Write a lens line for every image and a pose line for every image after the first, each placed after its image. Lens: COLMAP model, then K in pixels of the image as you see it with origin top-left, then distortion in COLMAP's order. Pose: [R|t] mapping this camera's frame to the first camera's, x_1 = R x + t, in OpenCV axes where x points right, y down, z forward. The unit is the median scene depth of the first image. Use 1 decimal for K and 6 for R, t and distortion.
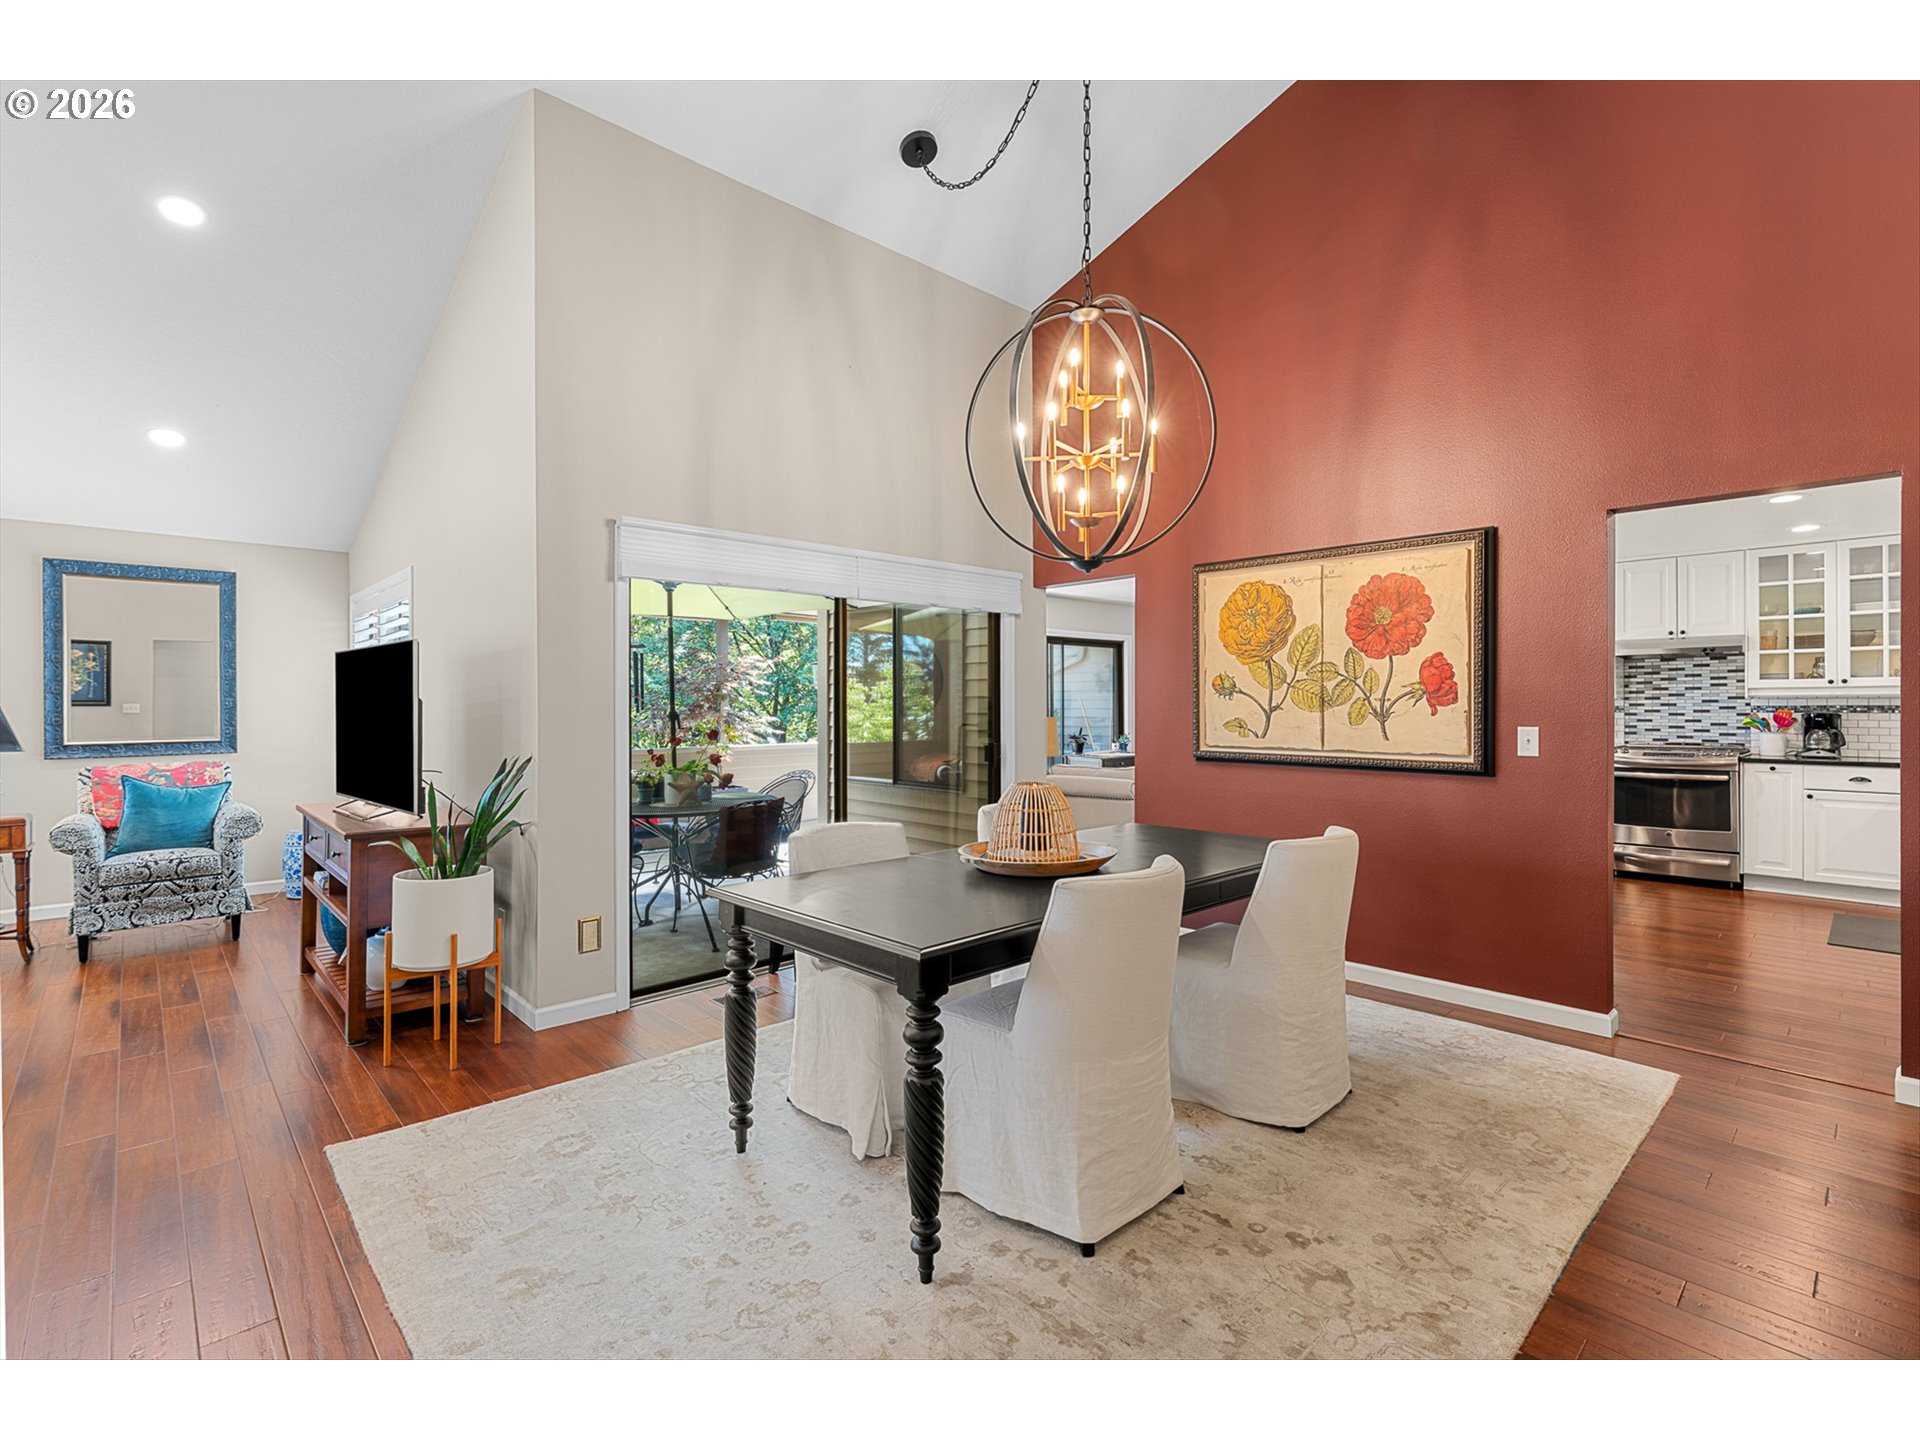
lens RADIAL K [[897.5, 0, 953.2], [0, 897.5, 707.6], [0, 0, 1]] dist [-0.002911, -0.000105]
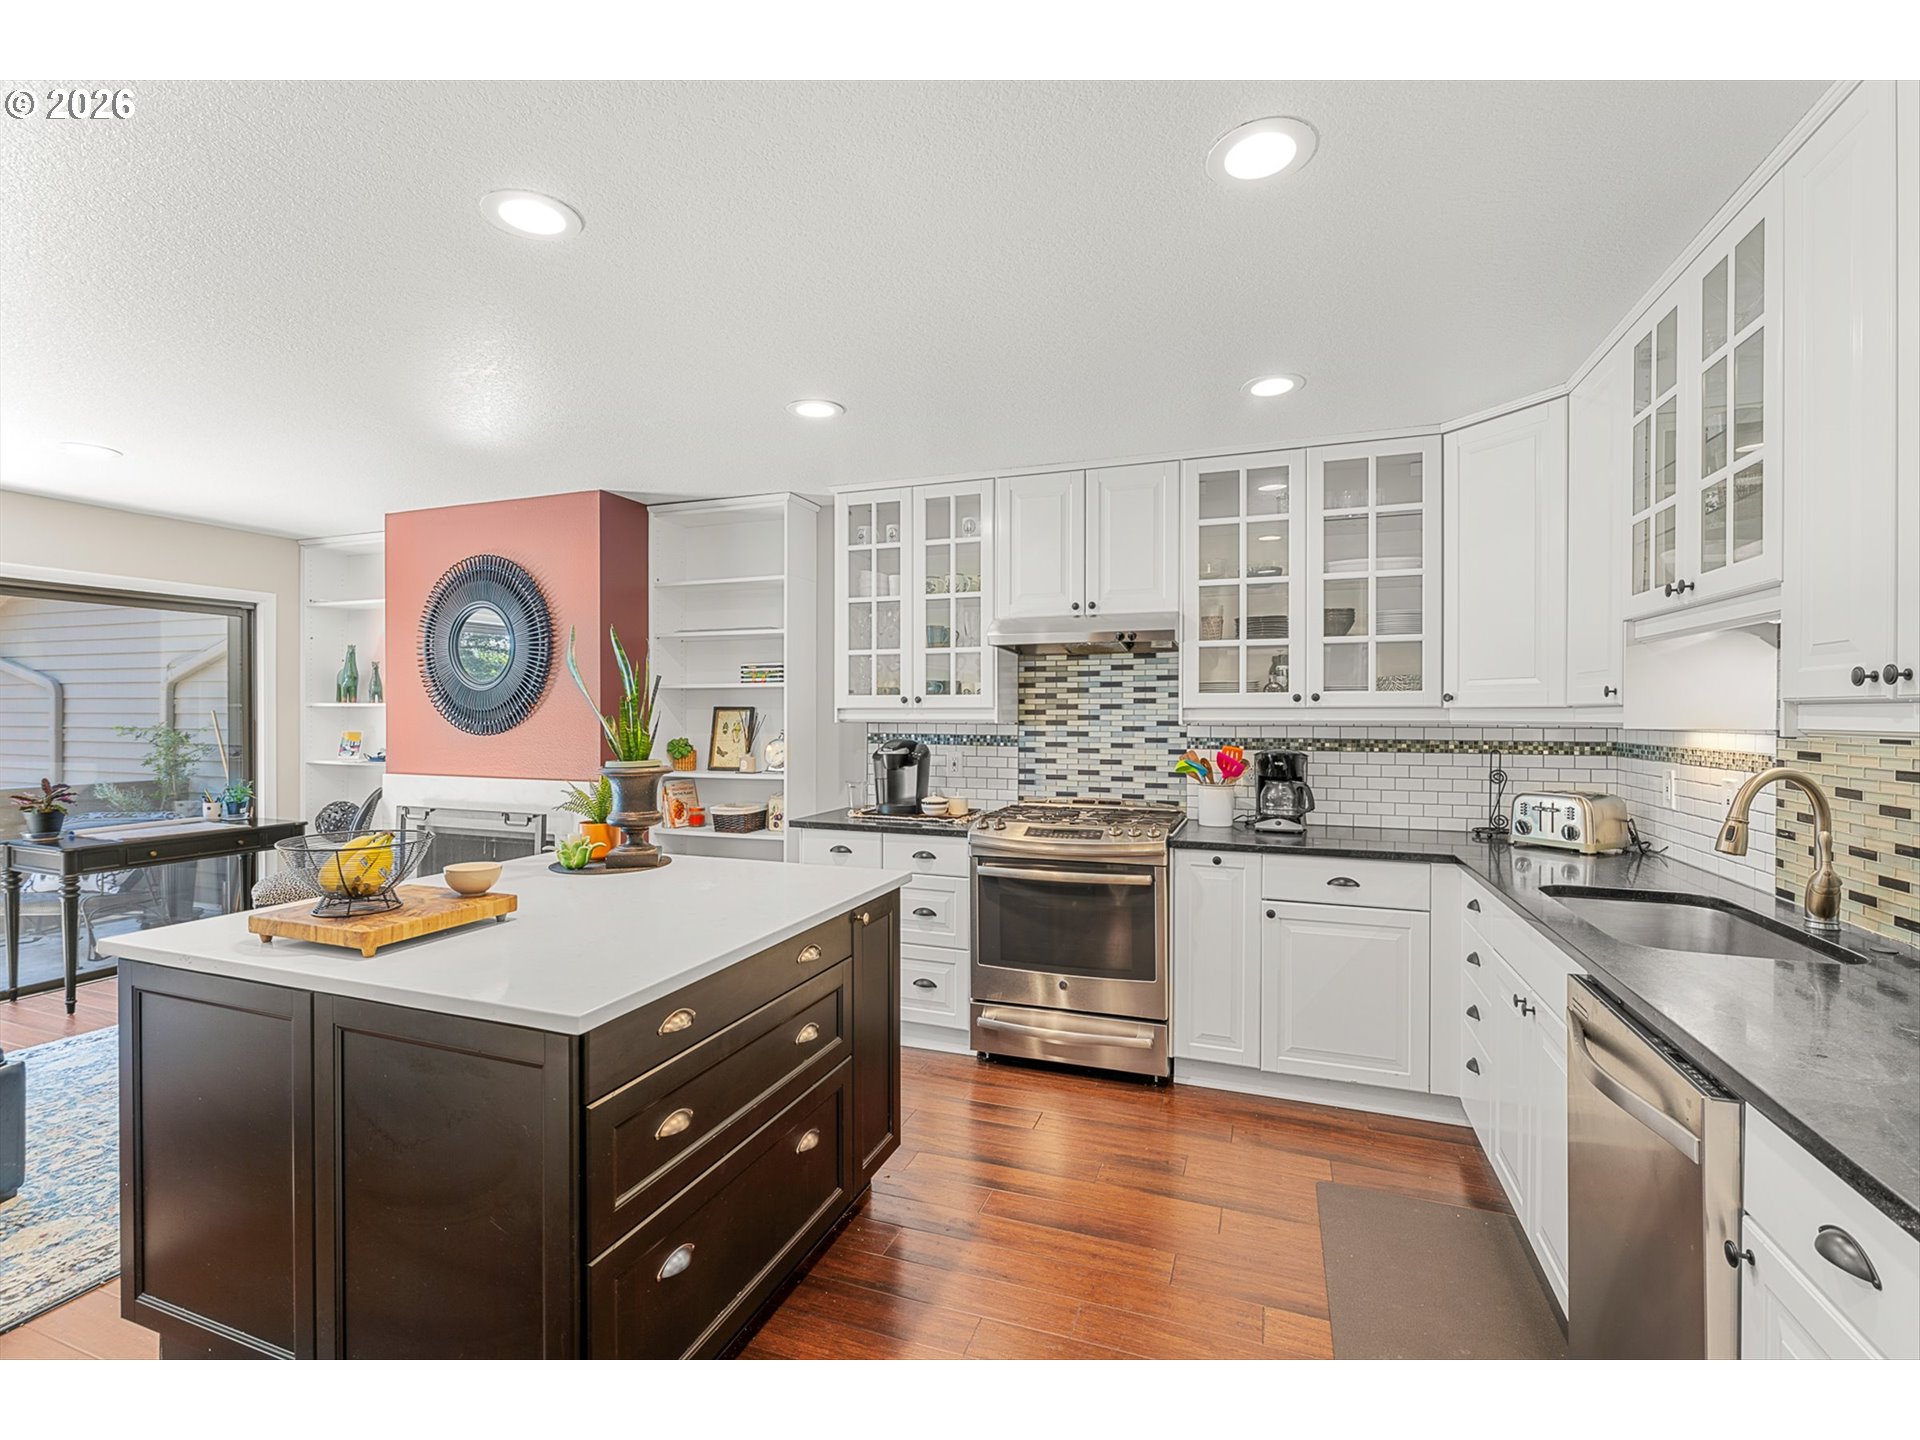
lens RADIAL K [[897.5, 0, 956.9], [0, 897.5, 719.0], [0, 0, 1]] dist [-0.002911, -0.000105]
pose [[0.892338, 0.001808, 0.451364, 0.487313], [-0.003896, 0.999986, 0.003698, -0.015622], [-0.451351, -0.005058, 0.892332, 0.539640]]
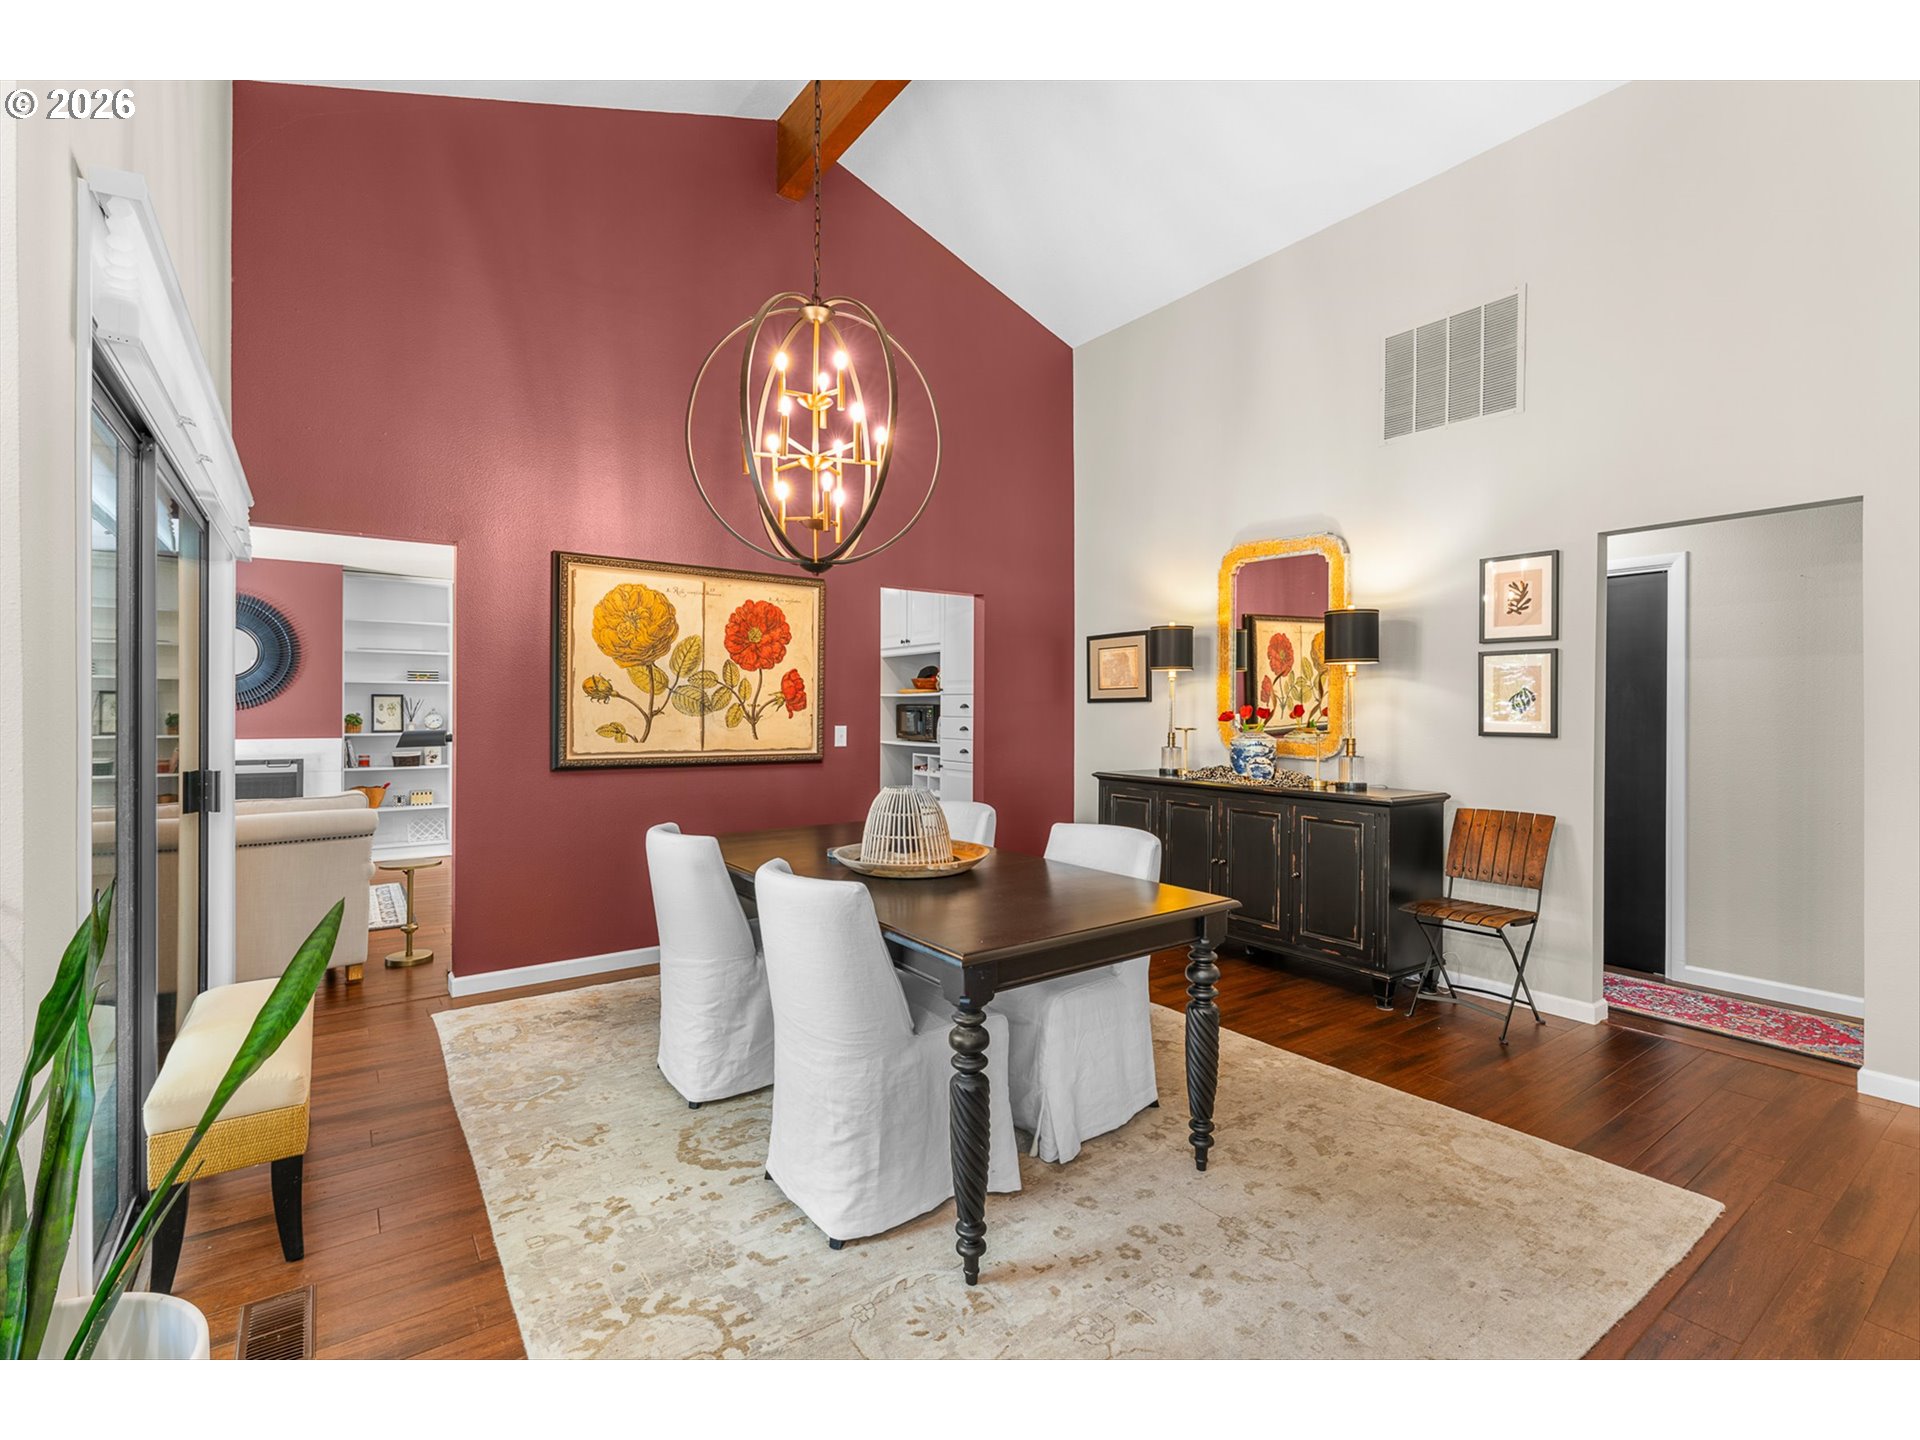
lens RADIAL K [[860.1, 0, 948.7], [0, 860.1, 722.0], [0, 0, 1]] dist [-0.000059, -0.000025]
pose [[0.136362, -0.010845, 0.990600, -0.382698], [-0.003144, 0.999930, 0.011380, -0.000346], [-0.990654, -0.004666, 0.136319, 0.359913]]
